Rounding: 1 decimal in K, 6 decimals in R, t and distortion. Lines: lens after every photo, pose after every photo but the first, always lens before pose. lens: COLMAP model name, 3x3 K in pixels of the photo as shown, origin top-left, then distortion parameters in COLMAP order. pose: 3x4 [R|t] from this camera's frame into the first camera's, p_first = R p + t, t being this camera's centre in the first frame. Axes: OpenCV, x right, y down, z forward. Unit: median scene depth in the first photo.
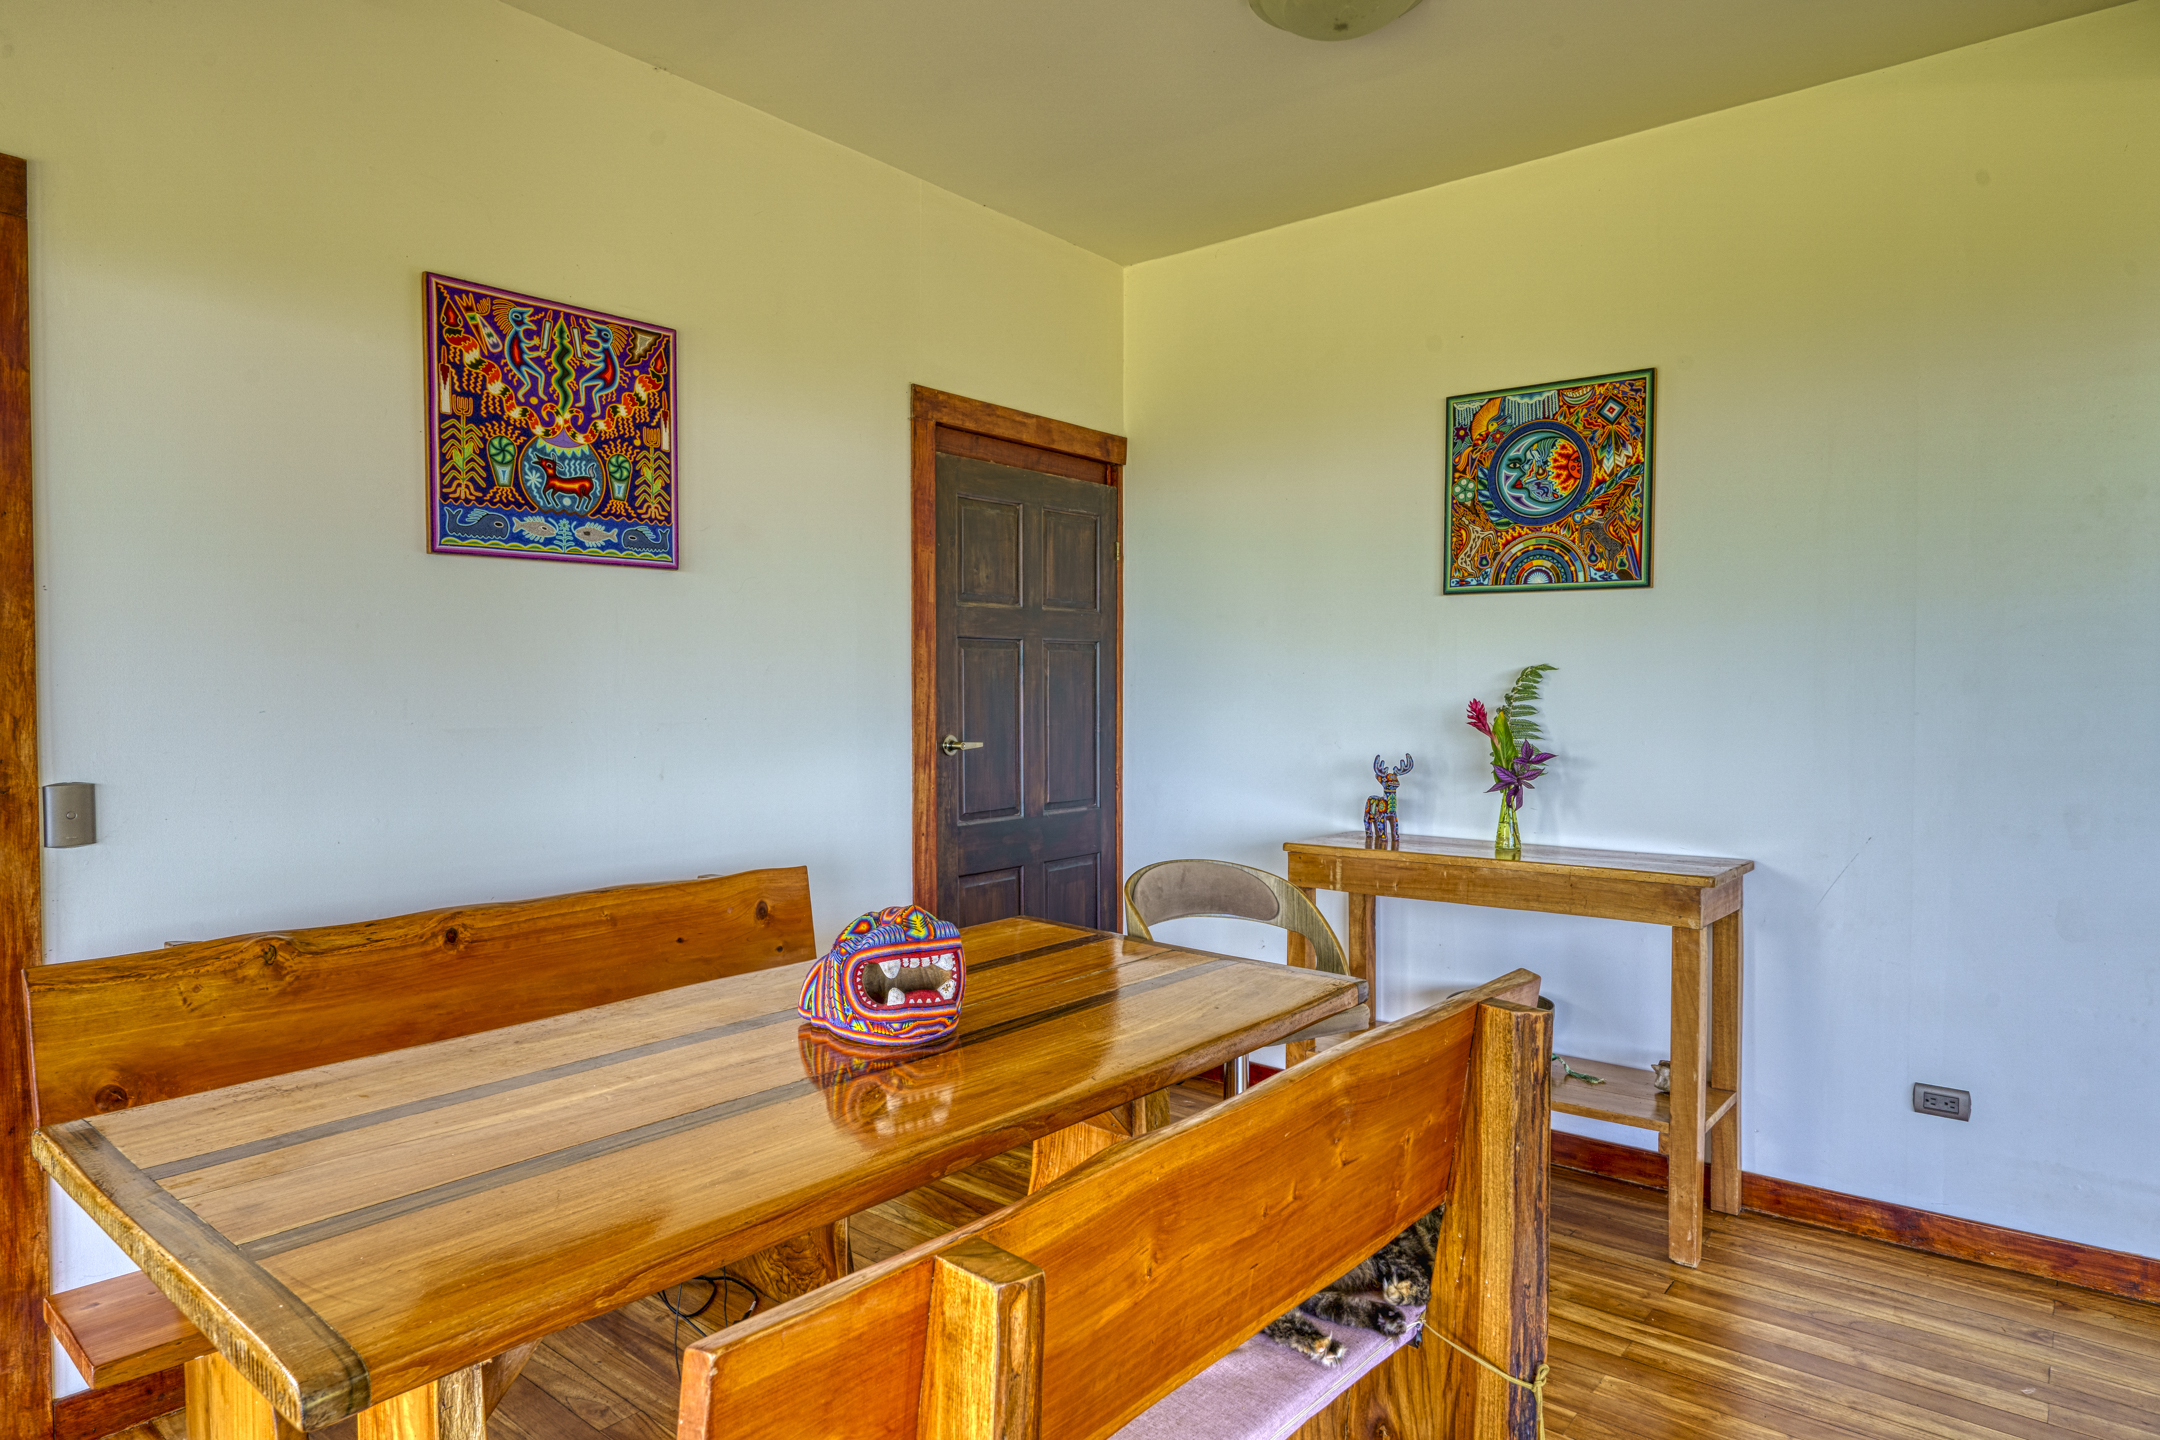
lens RADIAL K [[1304.7, 0, 1080.0], [0, 1304.7, 720.0], [0, 0, 1]] dist [0.004376, 0.002836]
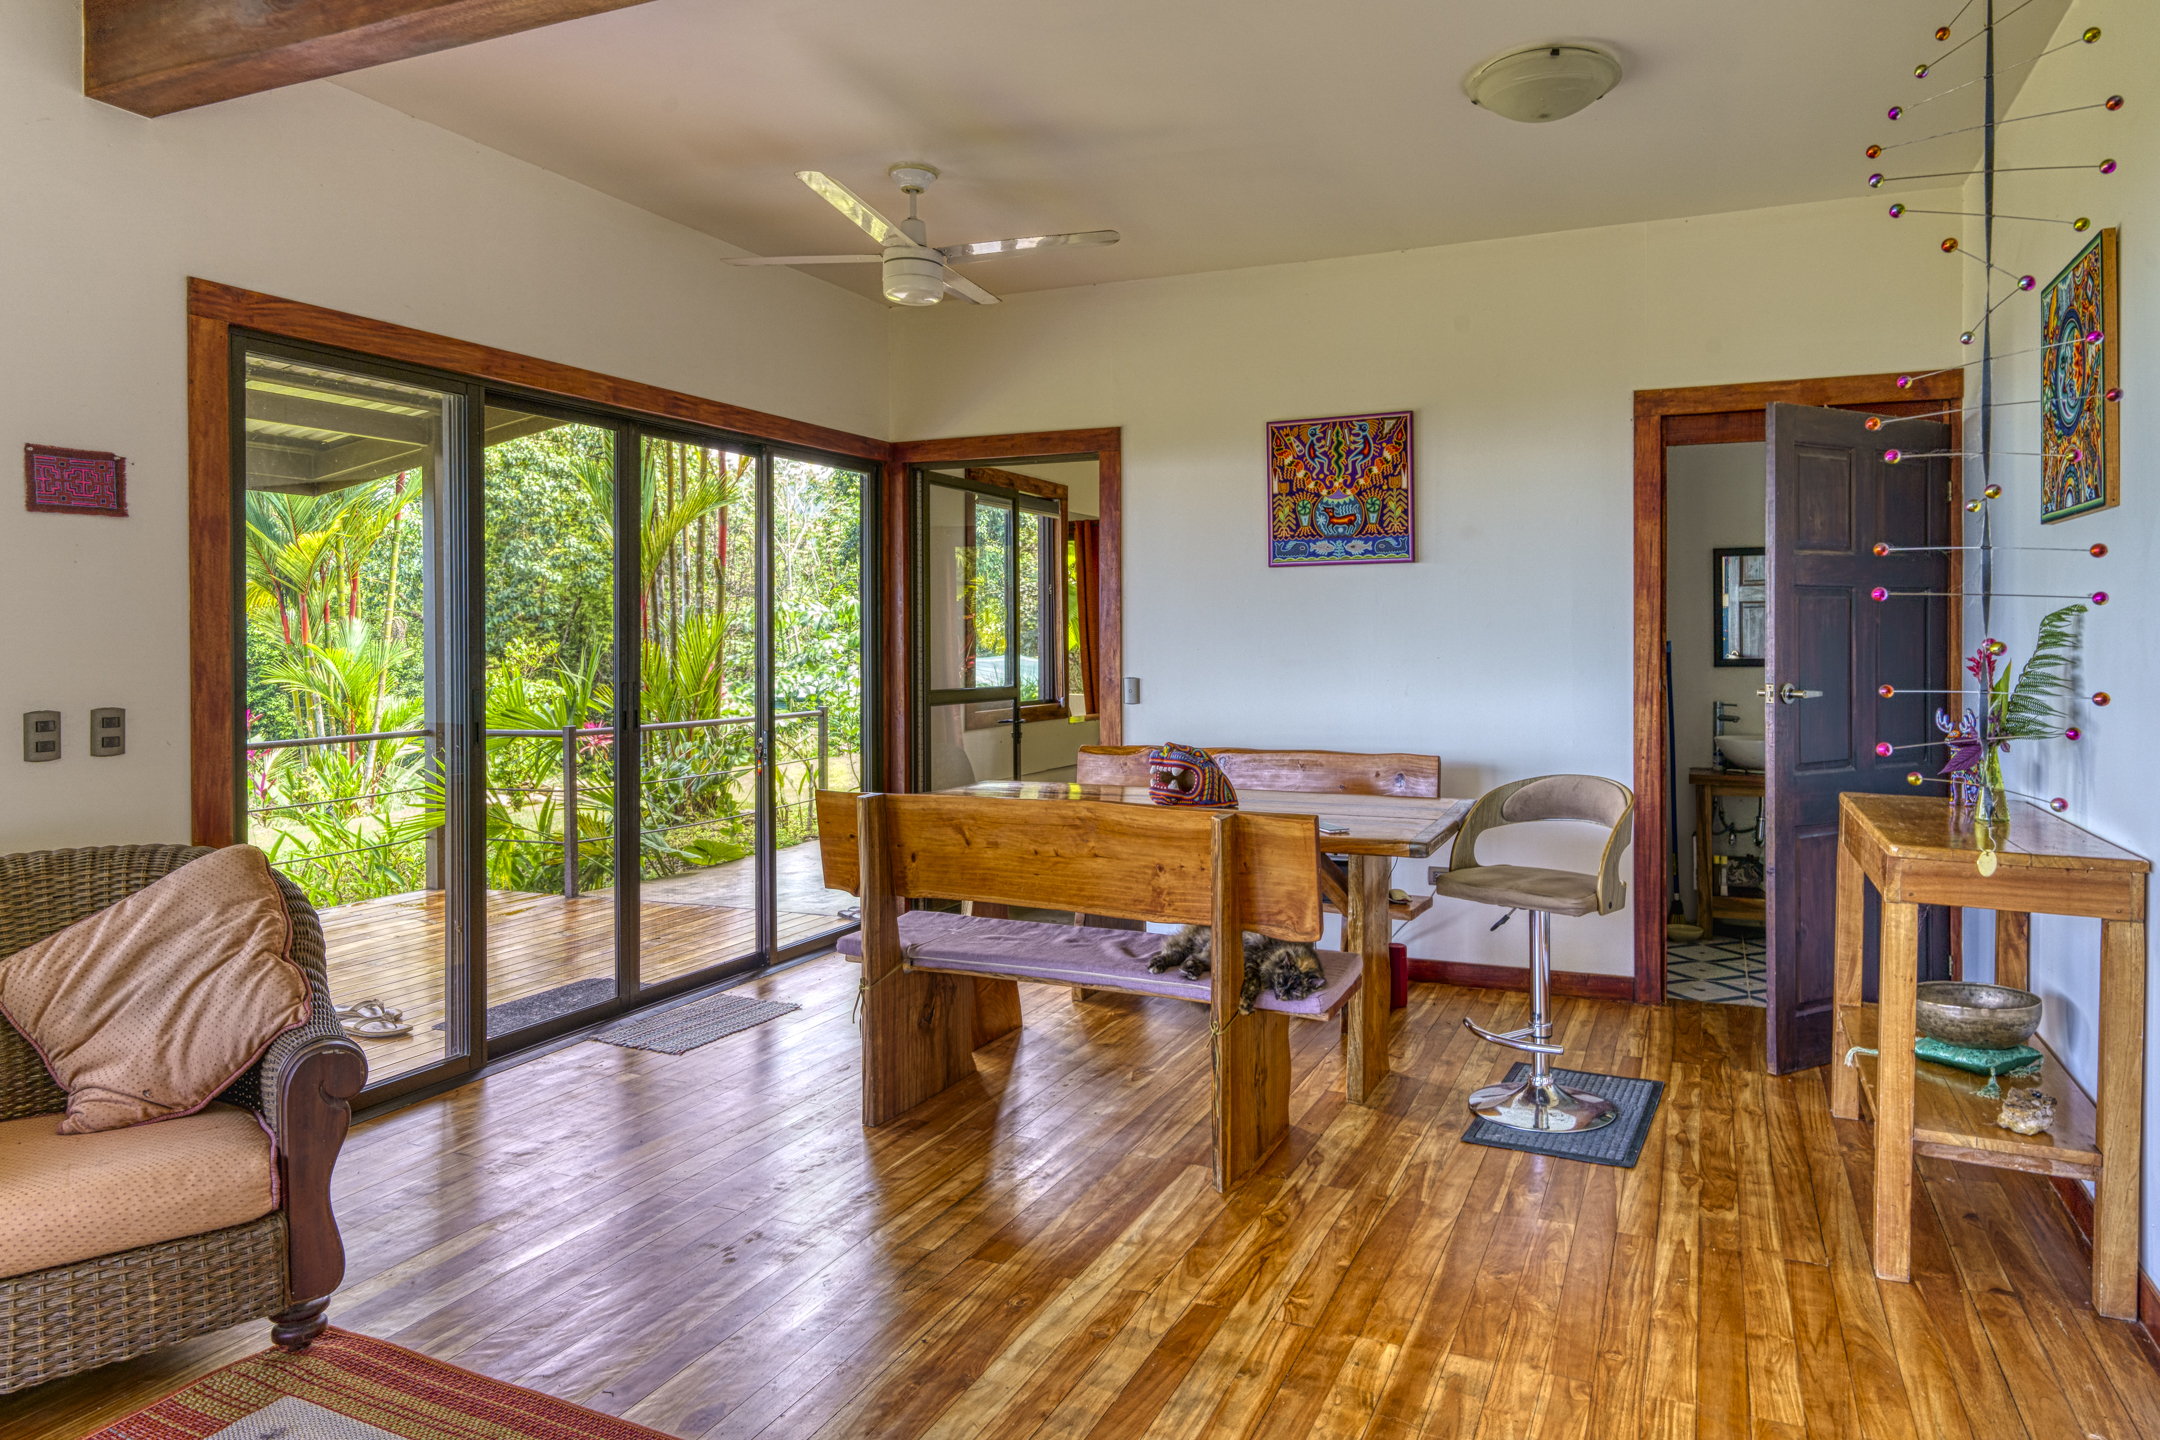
lens RADIAL K [[1441.3, 0, 1089.6], [0, 1441.3, 663.2], [0, 0, 1]] dist [0.003837, -0.001933]
pose [[0.222288, 0.013591, -0.974886, 1.349398], [-0.024040, 0.999675, 0.008455, 0.001057], [0.974685, 0.021557, 0.222543, 0.246601]]
